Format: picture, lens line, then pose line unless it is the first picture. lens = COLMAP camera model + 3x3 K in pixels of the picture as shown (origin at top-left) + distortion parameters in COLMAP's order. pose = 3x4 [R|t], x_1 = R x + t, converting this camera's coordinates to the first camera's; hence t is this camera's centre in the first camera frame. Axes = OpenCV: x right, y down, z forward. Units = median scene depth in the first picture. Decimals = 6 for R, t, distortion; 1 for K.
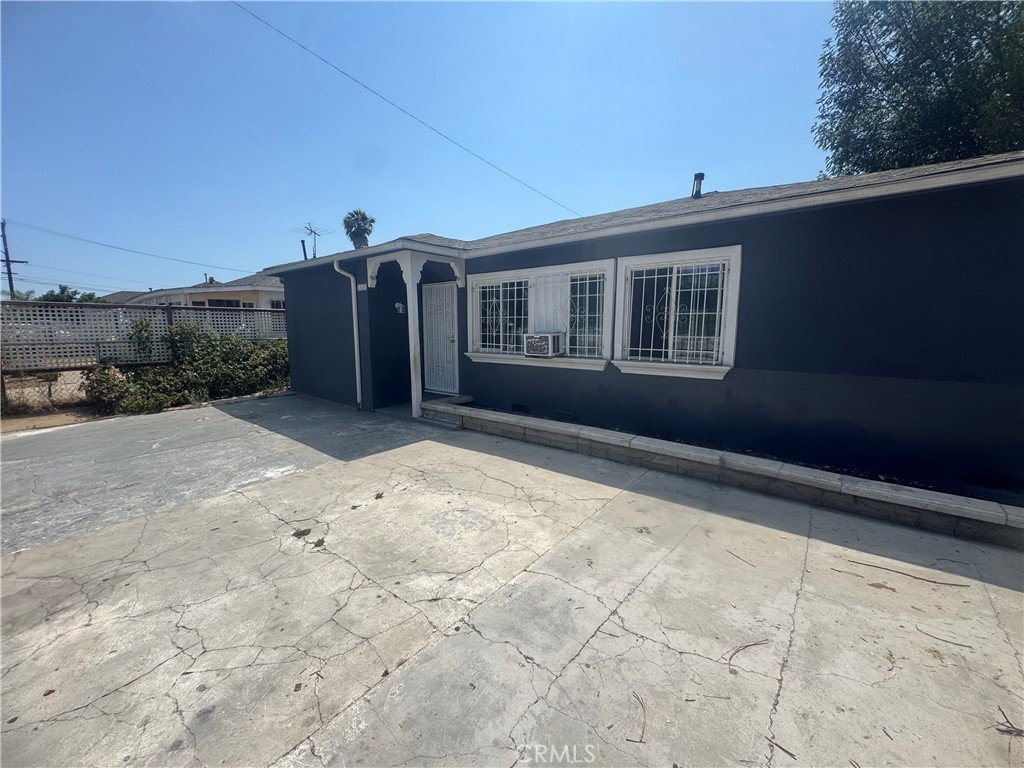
lens RADIAL K [[410.6, 0, 512.0], [0, 410.6, 384.0], [0, 0, 1]] dist [-0.002904, -0.000162]
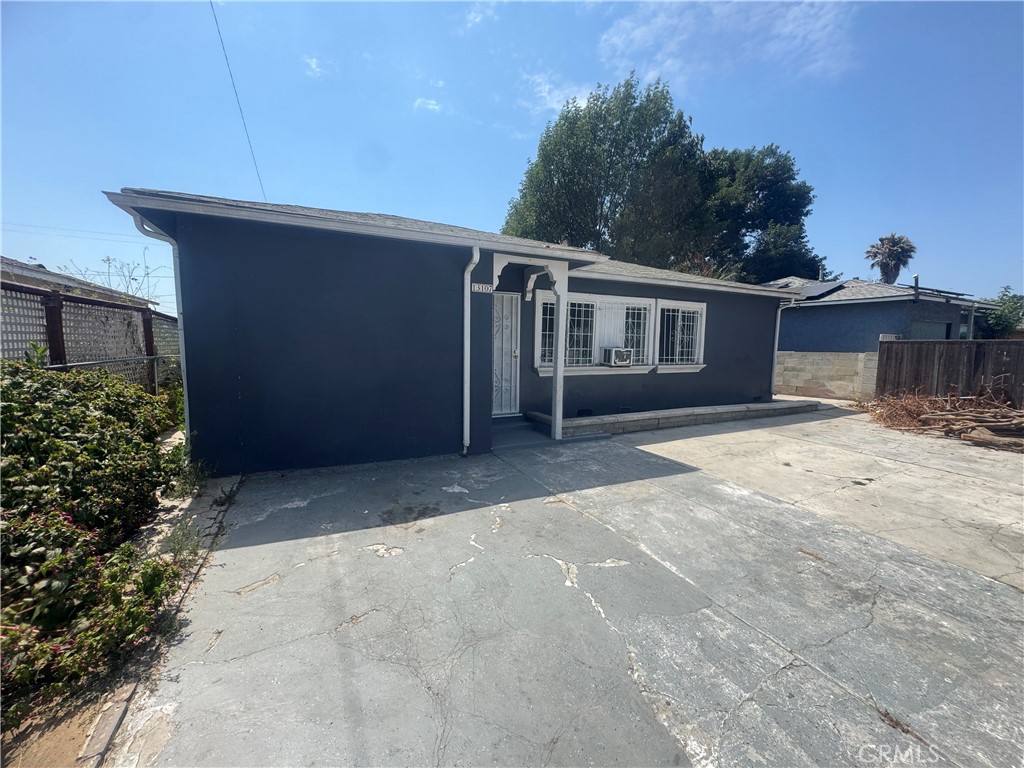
lens RADIAL K [[410.6, 0, 512.0], [0, 410.6, 384.0], [0, 0, 1]] dist [-0.002904, -0.000162]
pose [[0.413964, -0.087232, 0.906104, -1.271069], [0.112680, 0.992653, 0.044085, -0.109801], [-0.903292, 0.083850, 0.420752, 0.800145]]
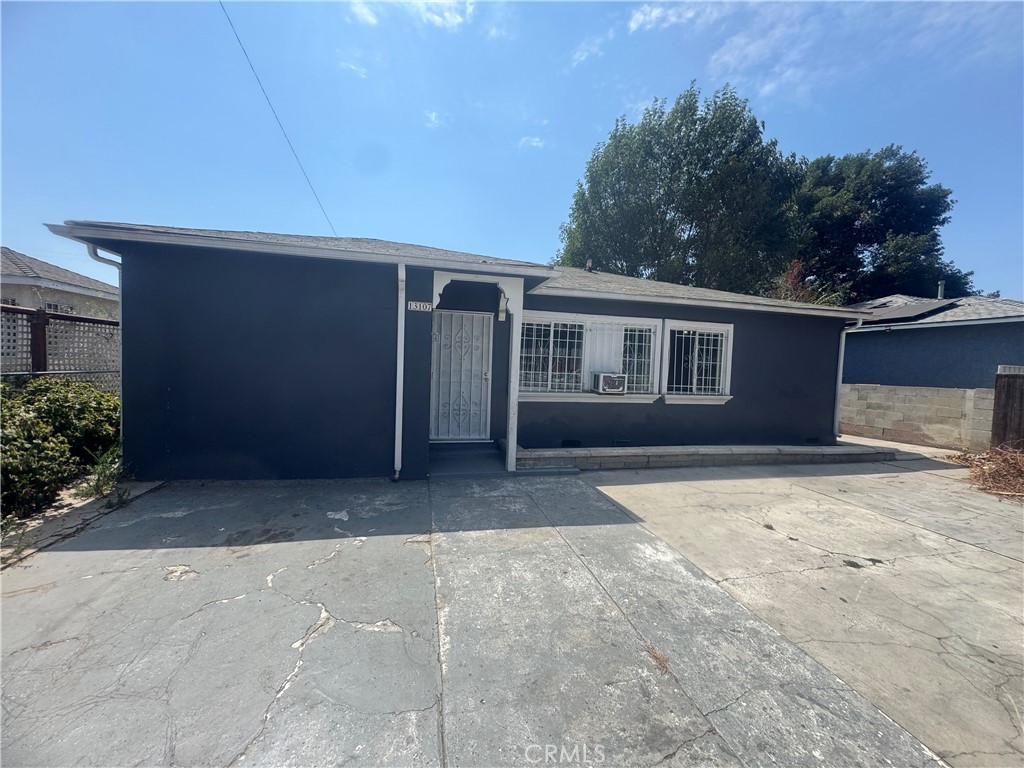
lens RADIAL K [[410.3, 0, 510.8], [0, 410.3, 383.2], [0, 0, 1]] dist [-0.002759, -0.000090]
pose [[0.607235, -0.014876, 0.794383, -1.033891], [0.074683, 0.996467, -0.038428, -0.075713], [-0.791005, 0.082662, 0.606200, 0.549986]]
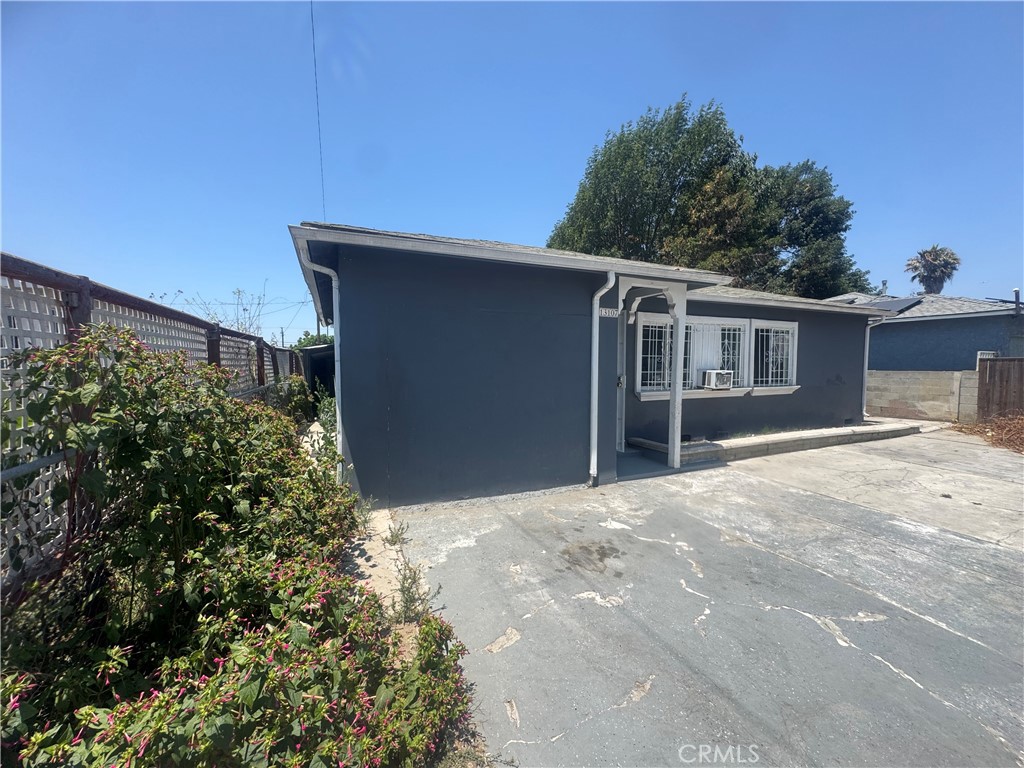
lens RADIAL K [[410.6, 0, 512.0], [0, 410.6, 384.0], [0, 0, 1]] dist [-0.002904, -0.000162]
pose [[0.452191, -0.049042, 0.890572, -1.348012], [0.122651, 0.992421, -0.007626, -0.154674], [-0.883448, 0.112678, 0.454779, 1.026209]]
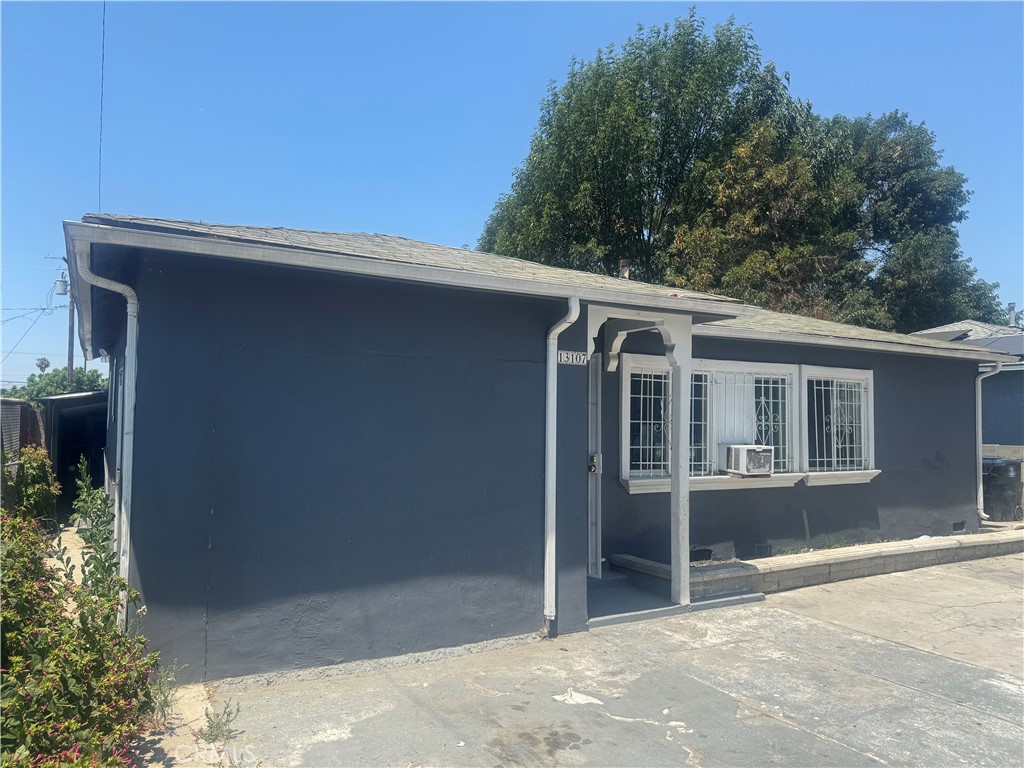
lens RADIAL K [[724.5, 0, 507.7], [0, 724.5, 382.2], [0, 0, 1]] dist [0.048348, -0.063058]
pose [[0.354608, 0.051415, 0.933600, -1.430398], [0.119462, 0.987813, -0.099775, -0.165107], [-0.927352, 0.146911, 0.344144, 0.968088]]
